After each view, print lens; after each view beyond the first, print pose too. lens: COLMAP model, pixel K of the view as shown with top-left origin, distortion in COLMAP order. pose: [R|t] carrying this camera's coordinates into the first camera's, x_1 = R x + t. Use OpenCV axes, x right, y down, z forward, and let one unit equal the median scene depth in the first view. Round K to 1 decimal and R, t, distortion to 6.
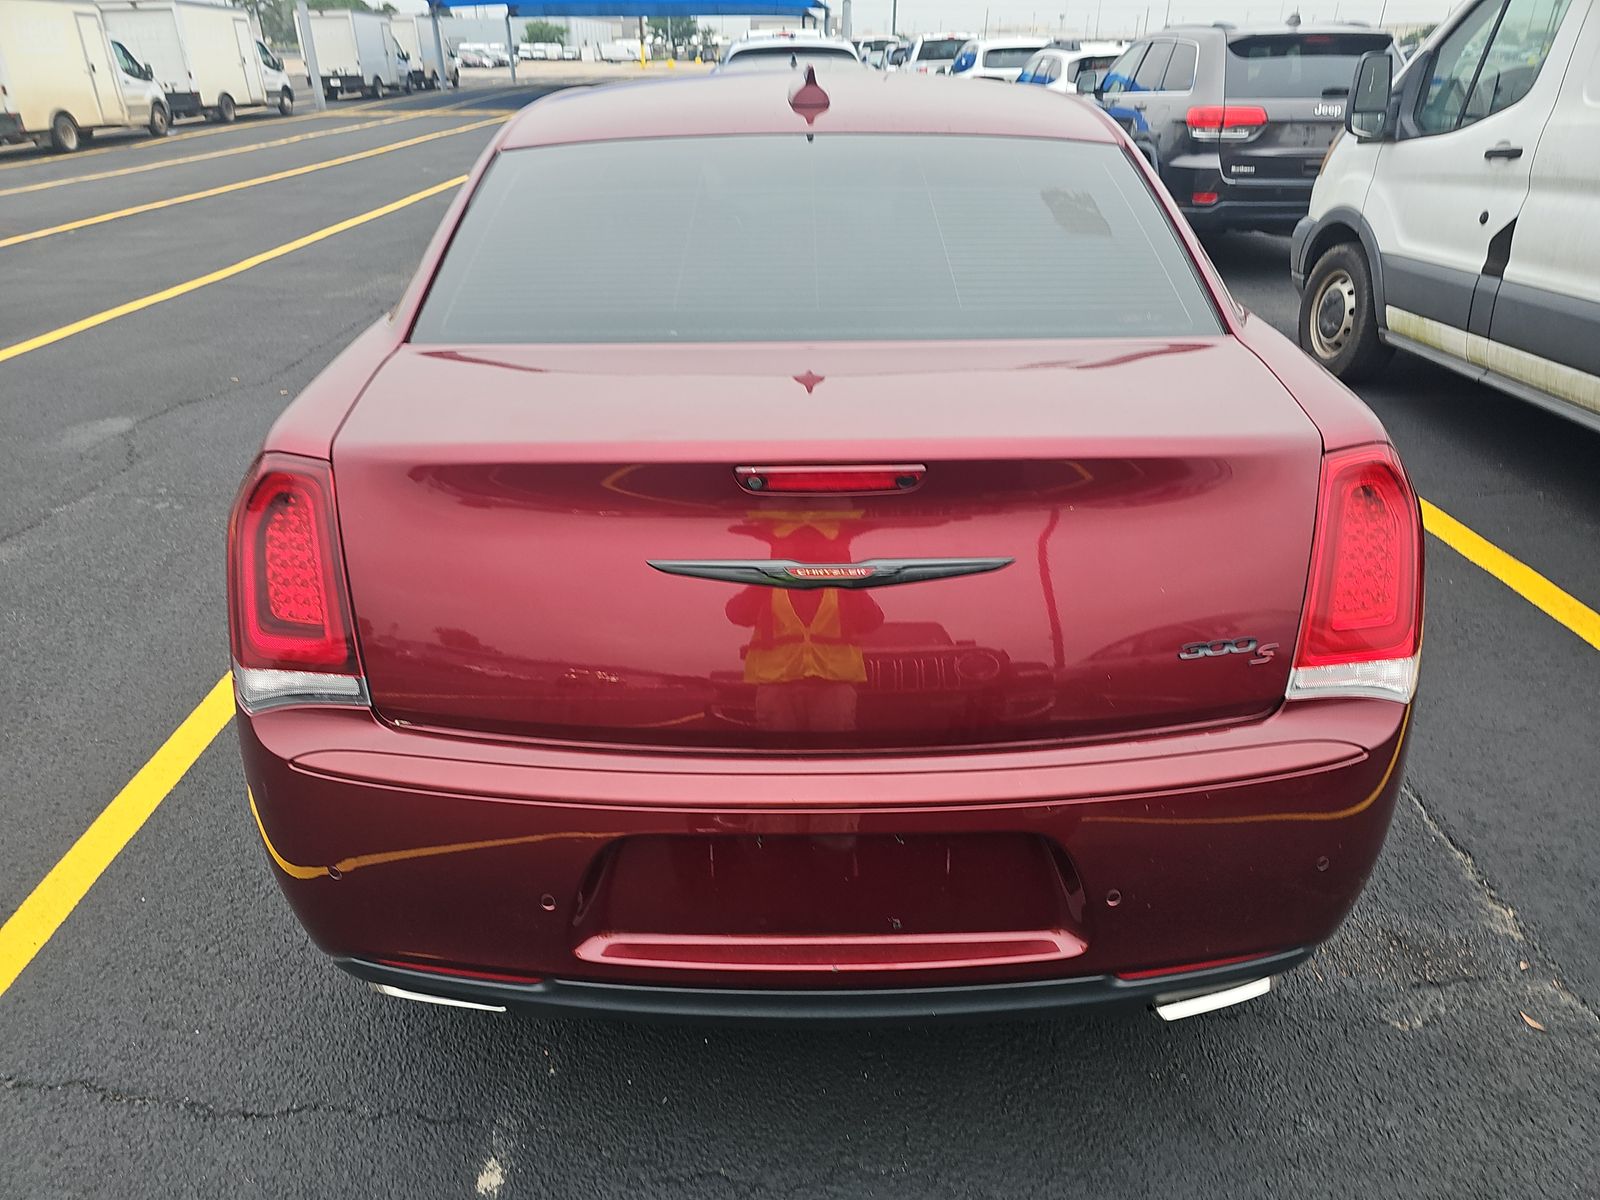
lens RADIAL K [[1066.1, 0, 785.0], [0, 1066.1, 602.9], [0, 0, 1]] dist [0.027054, -0.019967]
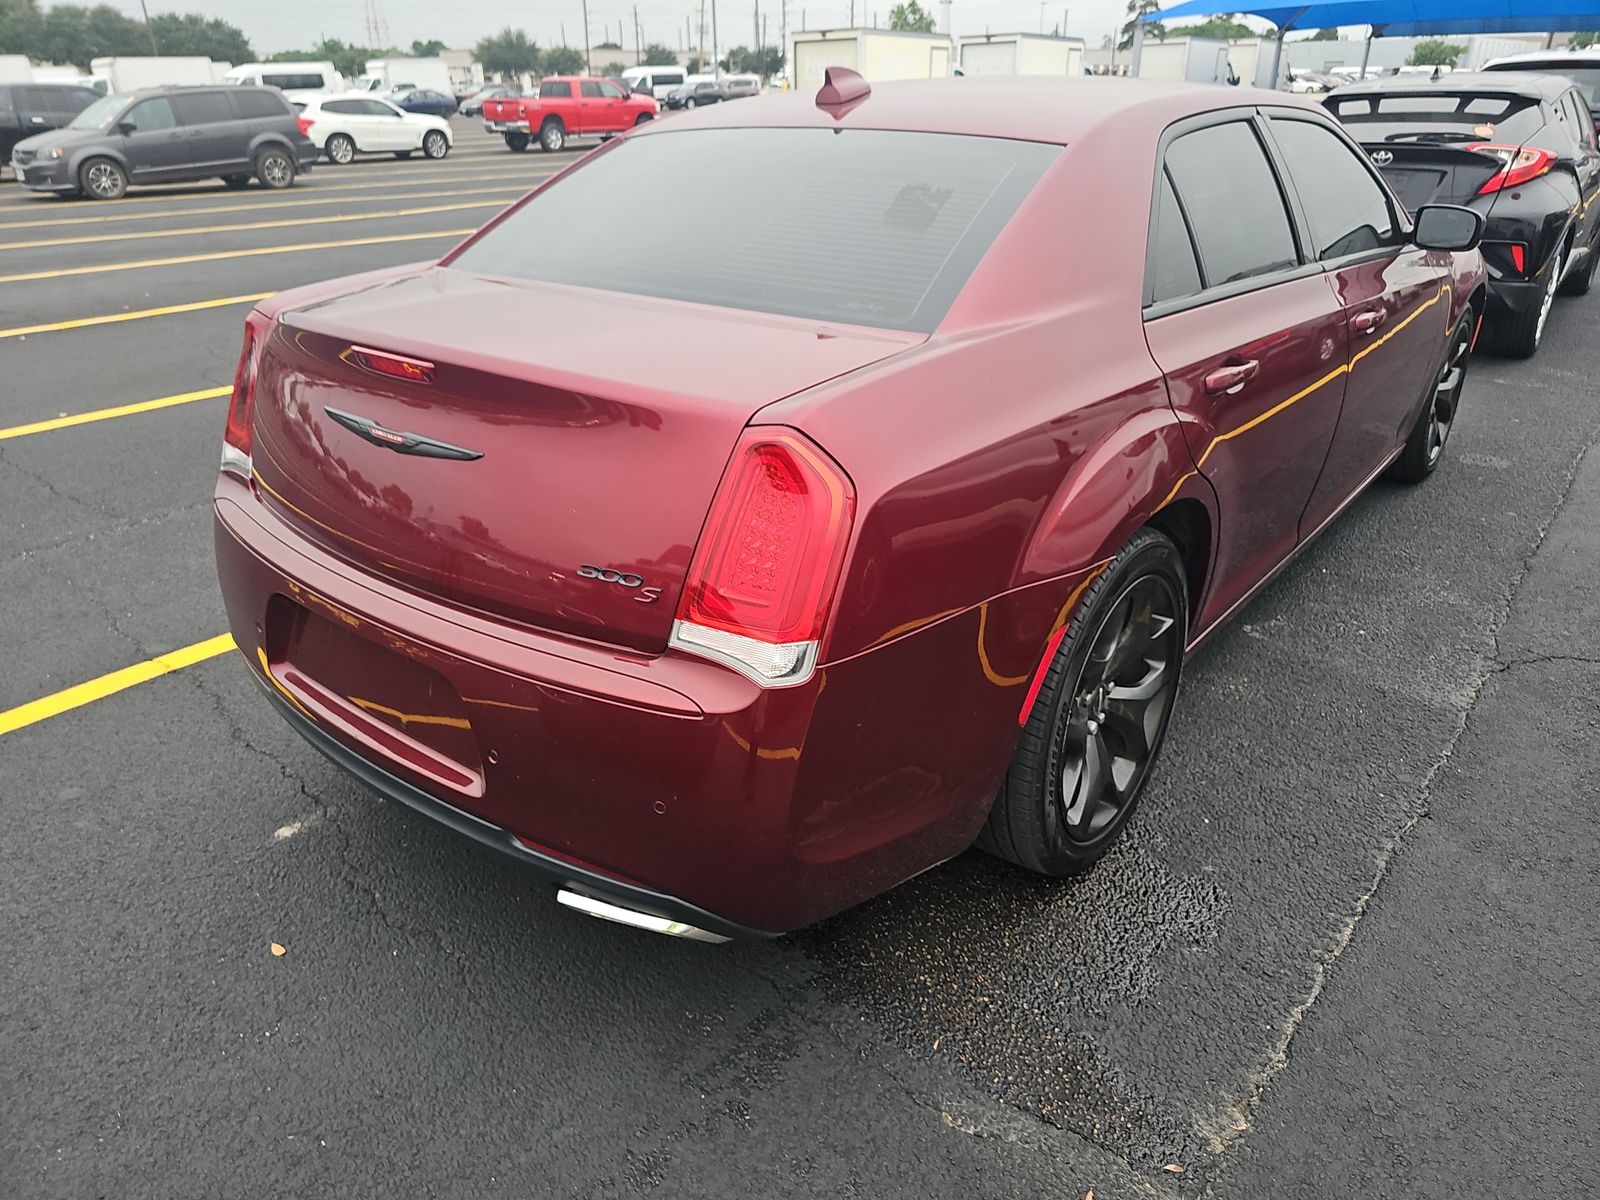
lens RADIAL K [[1066.1, 0, 793.8], [0, 1066.1, 598.7], [0, 0, 1]] dist [0.027054, -0.019967]
pose [[0.775084, 0.268956, -0.571758, 0.753524], [-0.281584, 0.957089, 0.068496, -0.040609], [0.565646, 0.107908, 0.817558, 0.131200]]
